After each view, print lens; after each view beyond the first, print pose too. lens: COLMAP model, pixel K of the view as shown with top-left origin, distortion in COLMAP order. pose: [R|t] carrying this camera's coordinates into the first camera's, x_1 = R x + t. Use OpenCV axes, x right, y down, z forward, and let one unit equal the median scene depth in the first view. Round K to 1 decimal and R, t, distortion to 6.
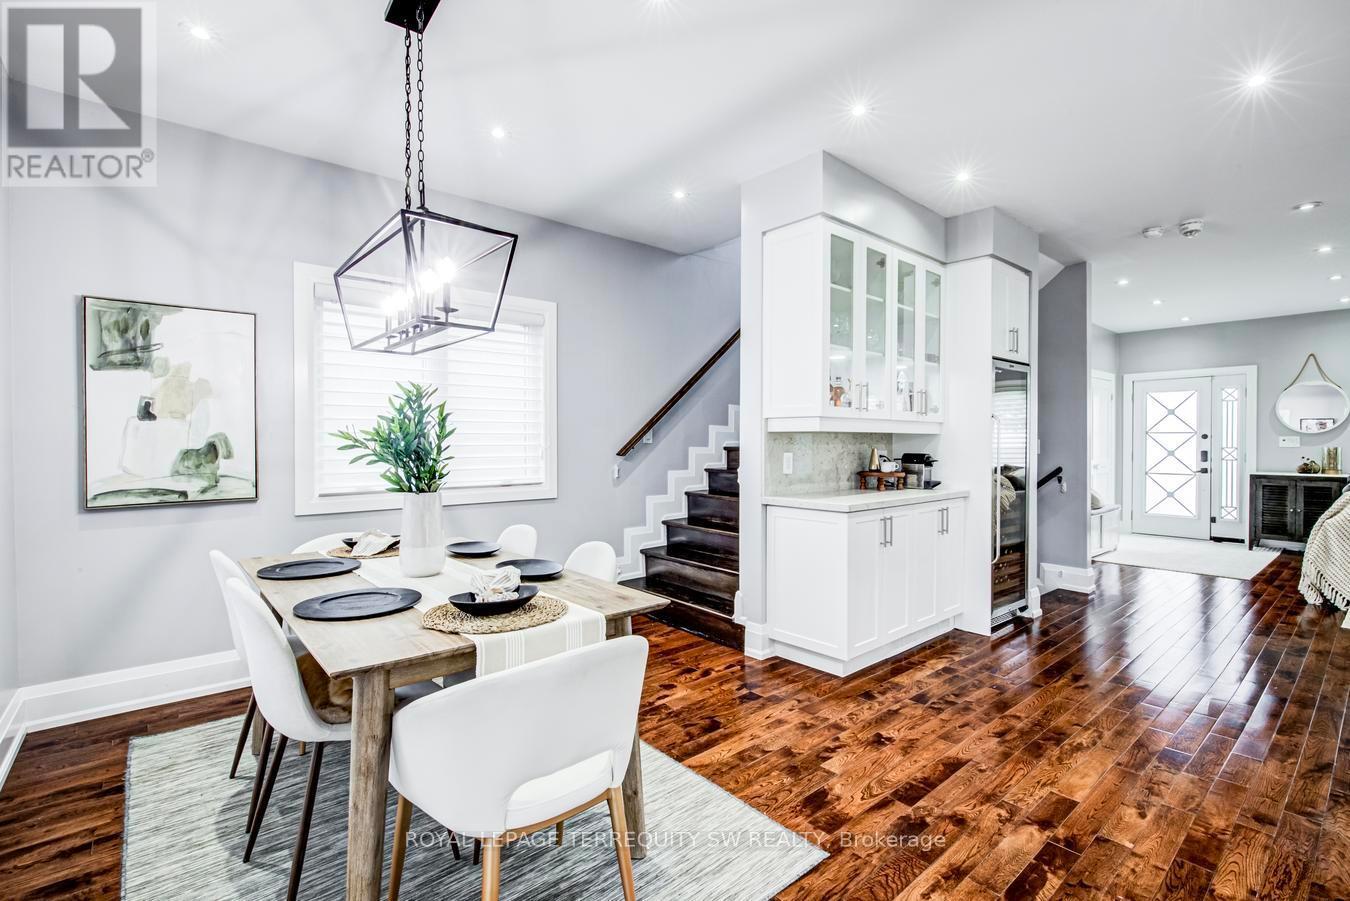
lens RADIAL K [[621.3, 0, 682.7], [0, 621.3, 448.5], [0, 0, 1]] dist [-0.001030, 0.000163]
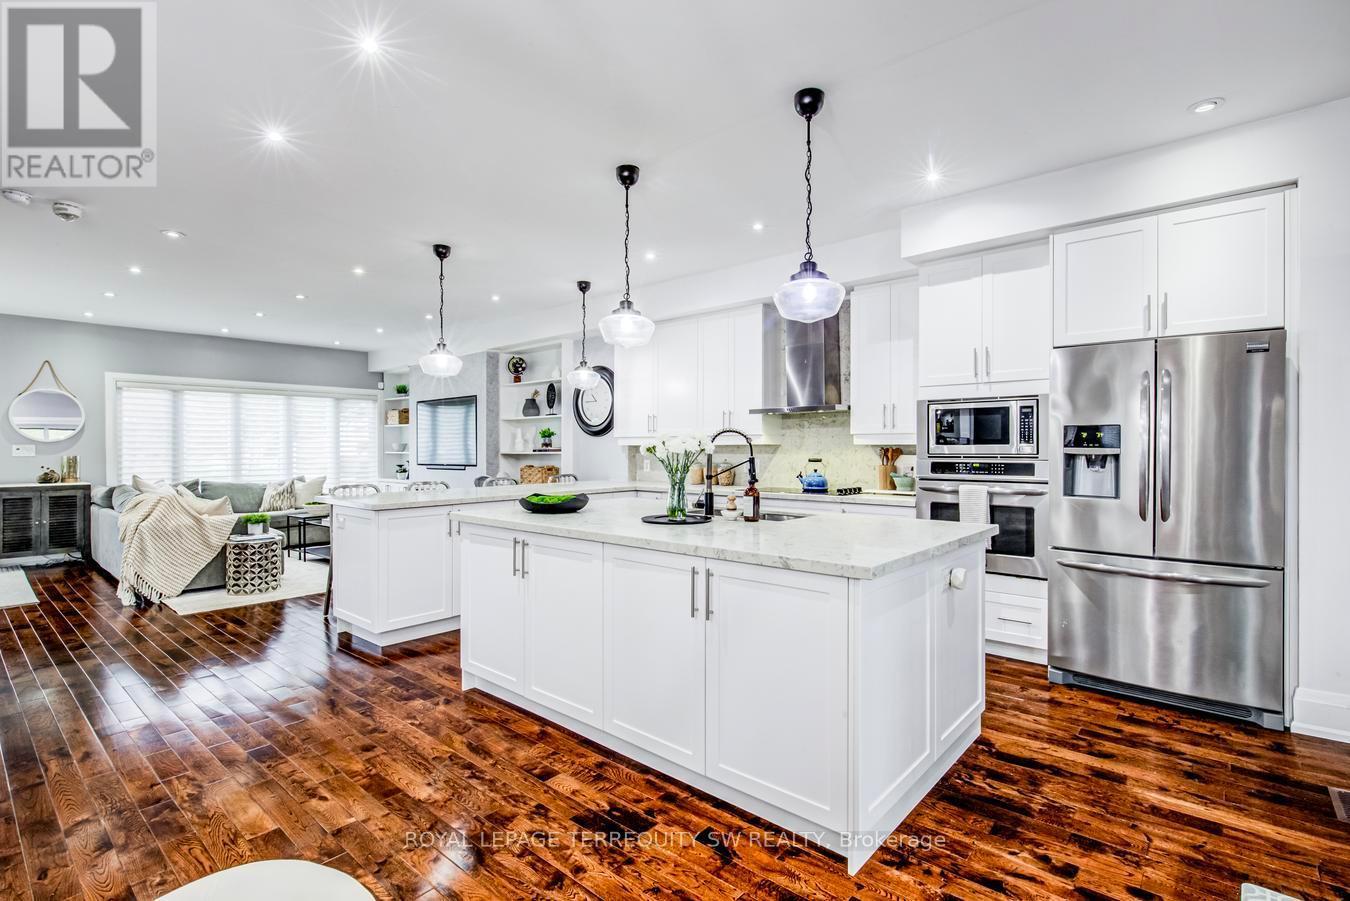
lens RADIAL K [[636.2, 0, 684.9], [0, 636.2, 446.8], [0, 0, 1]] dist [0.001034, 0.000560]
pose [[-0.157298, 0.003256, 0.987546, -0.326336], [0.013395, 0.999910, -0.001163, -0.005415], [-0.987460, 0.013045, -0.157328, 0.400834]]
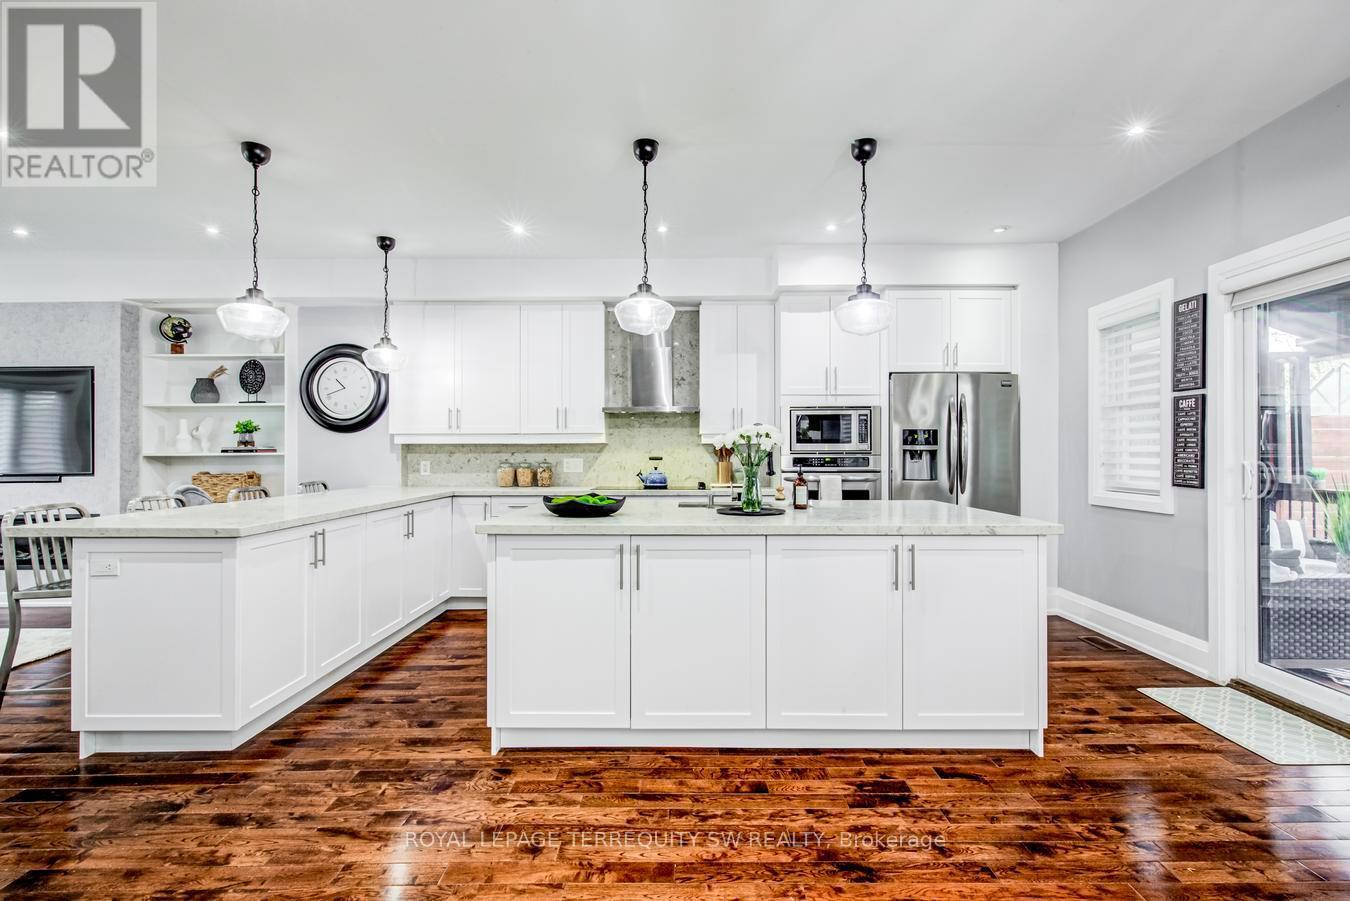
lens RADIAL K [[626.9, 0, 684.2], [0, 626.9, 451.8], [0, 0, 1]] dist [0.001280, -0.000233]
pose [[-0.760668, 0.004206, 0.649128, 0.110979], [0.011171, 0.999916, 0.006612, 0.003898], [-0.649045, 0.012281, -0.760651, 1.117402]]
